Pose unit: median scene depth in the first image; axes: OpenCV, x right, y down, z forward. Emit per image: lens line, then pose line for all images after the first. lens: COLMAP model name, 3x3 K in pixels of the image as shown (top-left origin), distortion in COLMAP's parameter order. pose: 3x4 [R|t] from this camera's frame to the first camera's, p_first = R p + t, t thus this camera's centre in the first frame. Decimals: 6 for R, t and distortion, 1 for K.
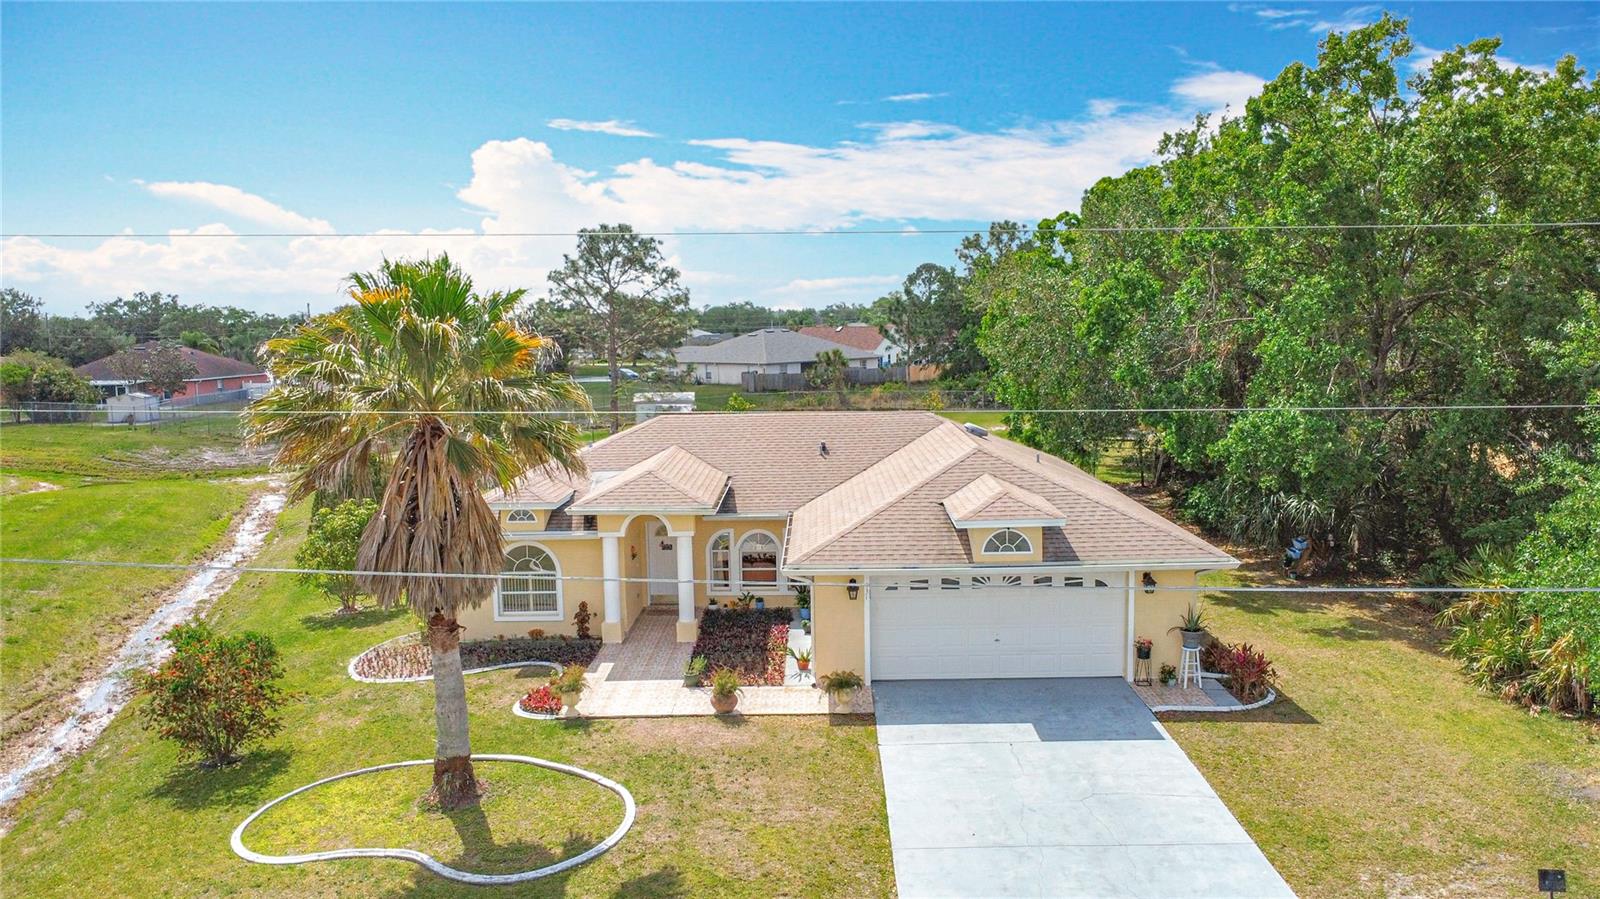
lens RADIAL K [[1188.4, 0, 799.7], [0, 1188.4, 425.5], [0, 0, 1]] dist [-0.026330, -0.004138]
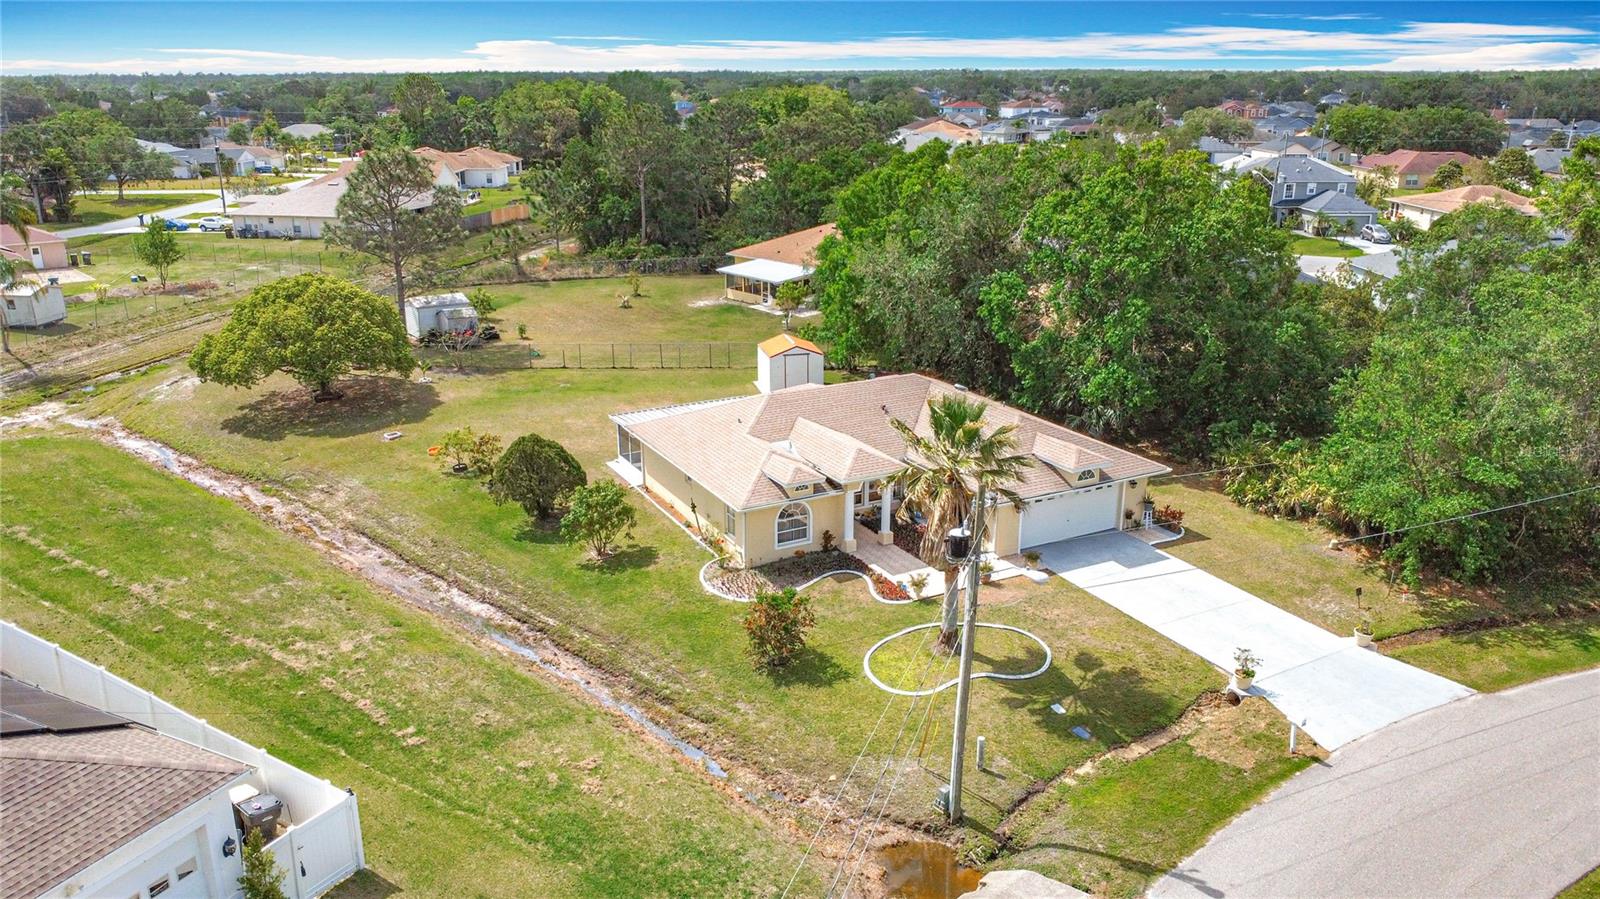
lens RADIAL K [[1180.1, 0, 800.0], [0, 1180.1, 449.5], [0, 0, 1]] dist [-0.002351, -0.008840]
pose [[0.874294, -0.133493, 0.466679, -1.162000], [0.031530, 0.975027, 0.219837, -0.394257], [-0.484372, -0.177487, 0.856669, -0.470595]]
